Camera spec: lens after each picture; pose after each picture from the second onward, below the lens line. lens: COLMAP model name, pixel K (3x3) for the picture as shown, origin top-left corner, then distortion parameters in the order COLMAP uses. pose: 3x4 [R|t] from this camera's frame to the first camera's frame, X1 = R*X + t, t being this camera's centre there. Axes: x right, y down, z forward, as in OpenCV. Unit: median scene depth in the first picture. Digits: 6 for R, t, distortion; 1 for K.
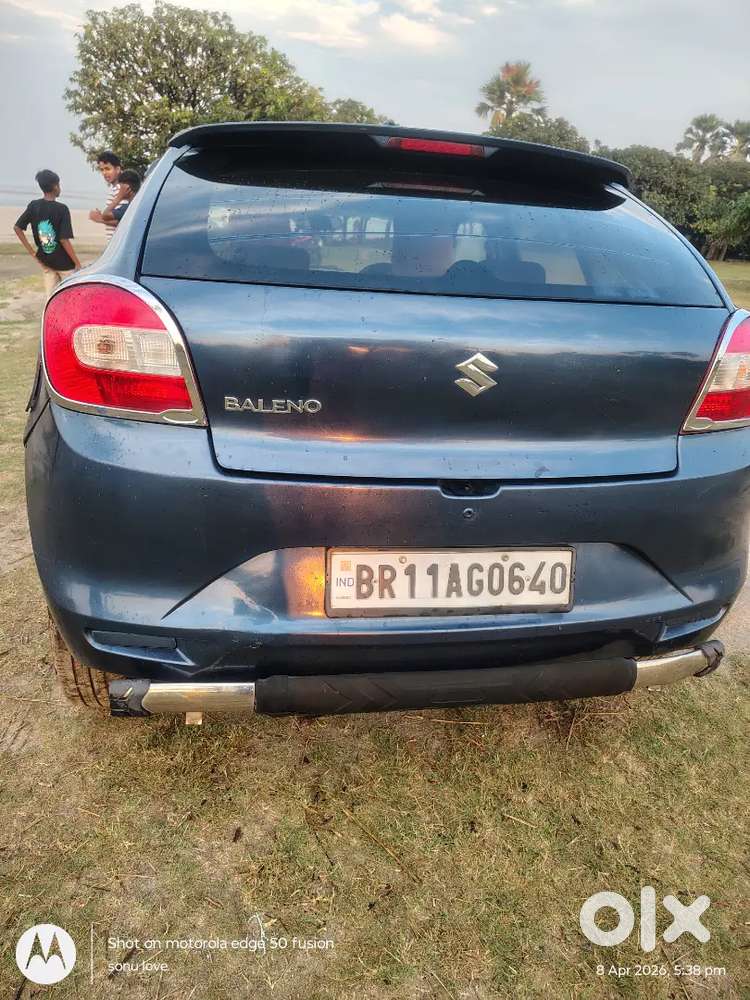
lens RADIAL K [[700.7, 0, 369.8], [0, 700.7, 502.0], [0, 0, 1]] dist [0.027159, -0.038304]
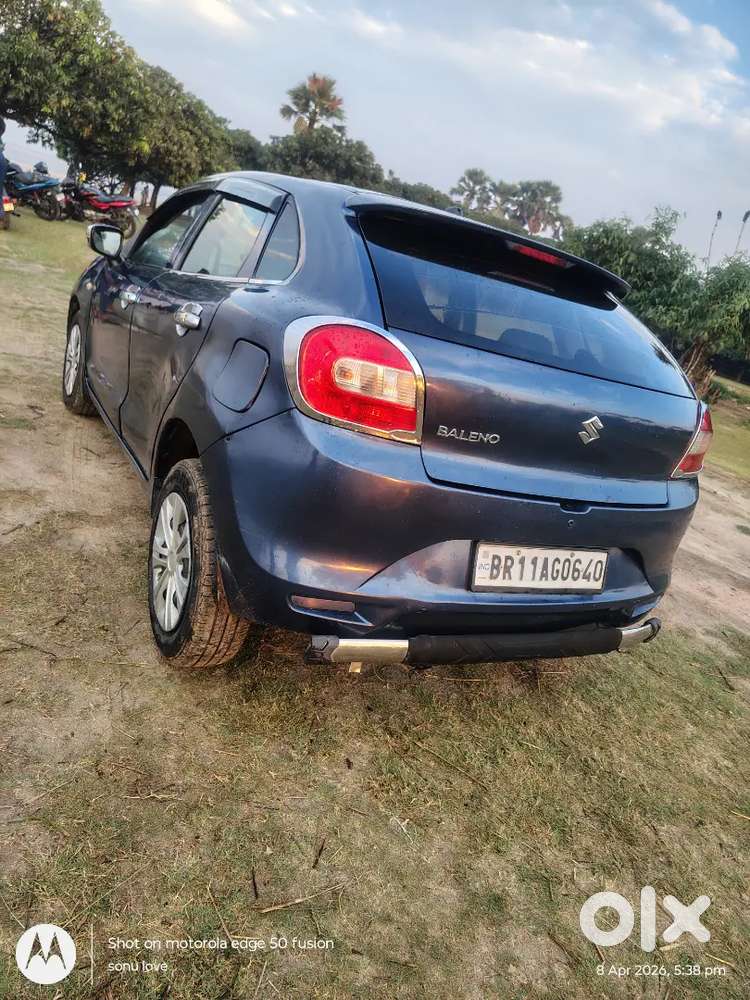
lens RADIAL K [[700.7, 0, 375.6], [0, 700.7, 501.0], [0, 0, 1]] dist [0.027159, -0.038304]
pose [[0.933843, 0.080428, 0.348524, -0.689755], [-0.082488, 0.996552, -0.008952, 0.015460], [-0.348042, -0.020389, 0.937257, -0.202669]]
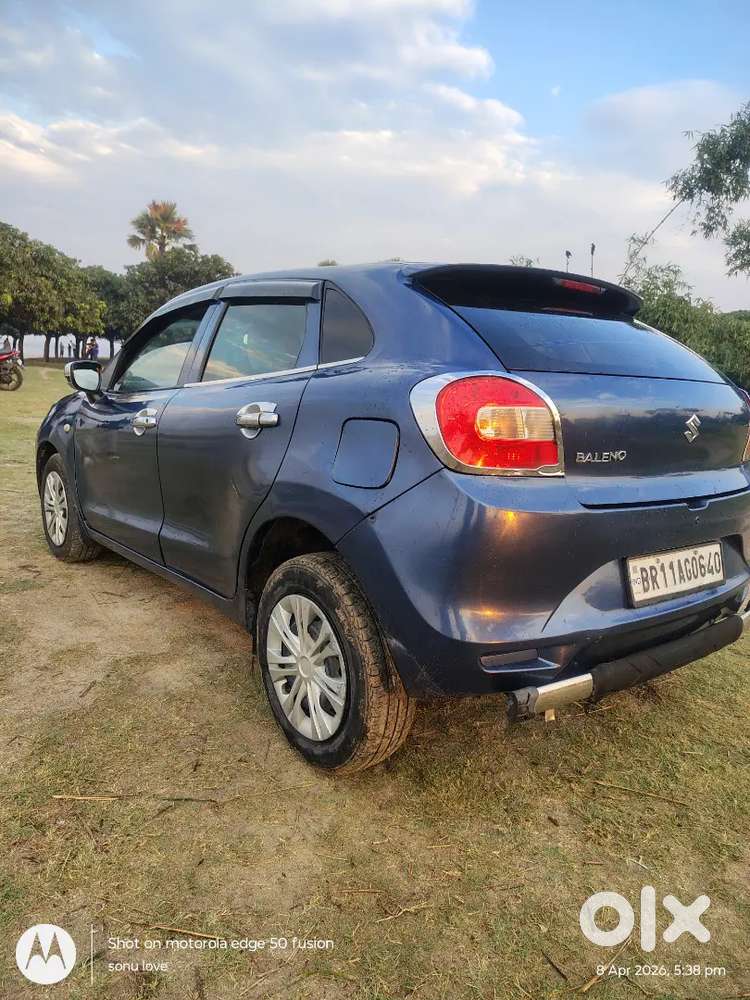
lens RADIAL K [[700.7, 0, 386.8], [0, 700.7, 514.9], [0, 0, 1]] dist [0.027159, -0.038304]
pose [[0.875871, -0.108200, 0.470259, -1.053266], [0.174599, 0.979568, -0.099812, 0.036160], [-0.449851, 0.169529, 0.876866, -0.014249]]
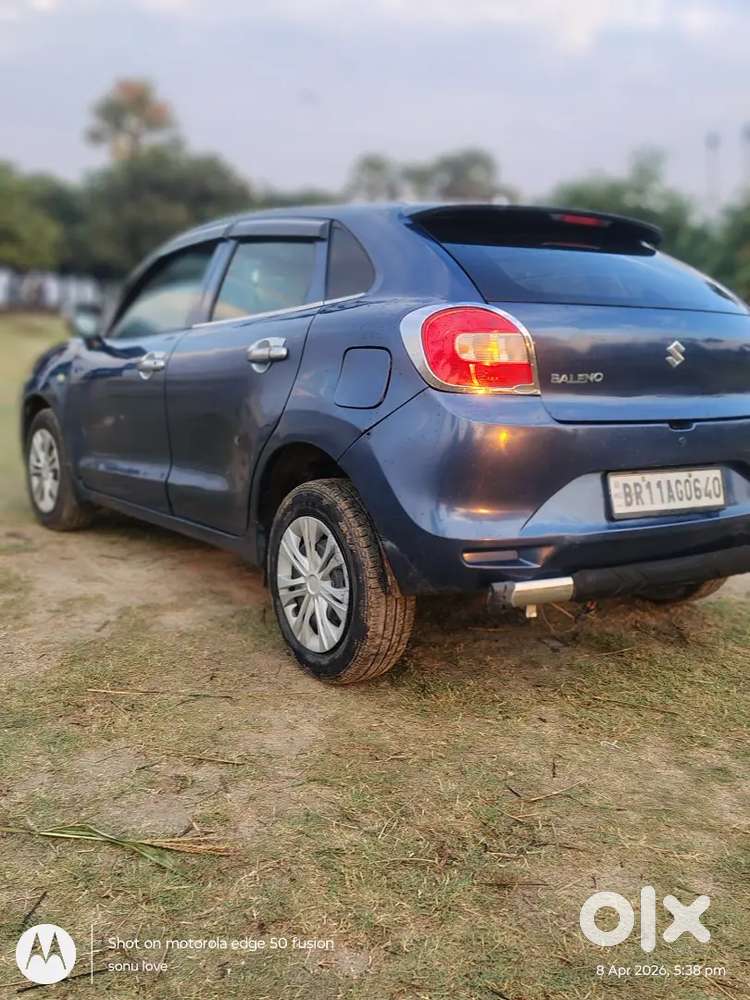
lens RADIAL K [[1069.3, 0, 398.3], [0, 1069.3, 509.8], [0, 0, 1]] dist [0.007315, 0.000000]
pose [[0.903014, -0.103262, 0.417016, -1.339086], [0.173214, 0.975801, -0.133452, 0.348839], [-0.393145, 0.192742, 0.899048, -0.809350]]
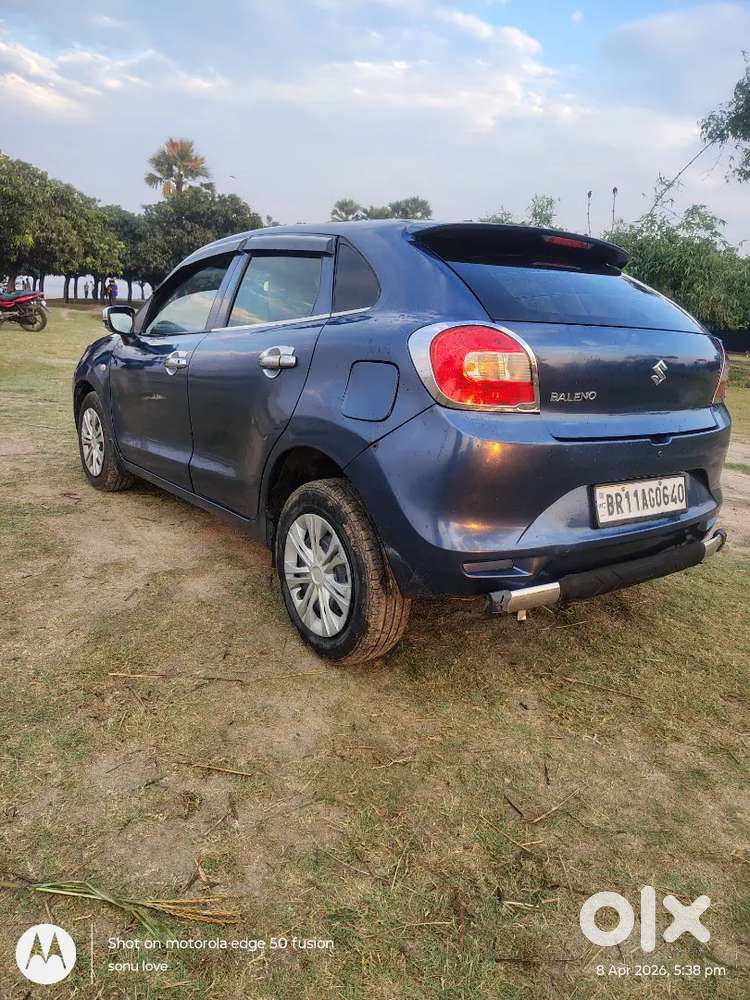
lens RADIAL K [[700.7, 0, 375.3], [0, 700.7, 505.1], [0, 0, 1]] dist [0.027159, -0.038304]
pose [[0.894298, -0.121749, 0.430591, -1.136376], [0.155355, 0.986895, -0.043614, 0.097265], [-0.419638, 0.105899, 0.901493, -0.218421]]
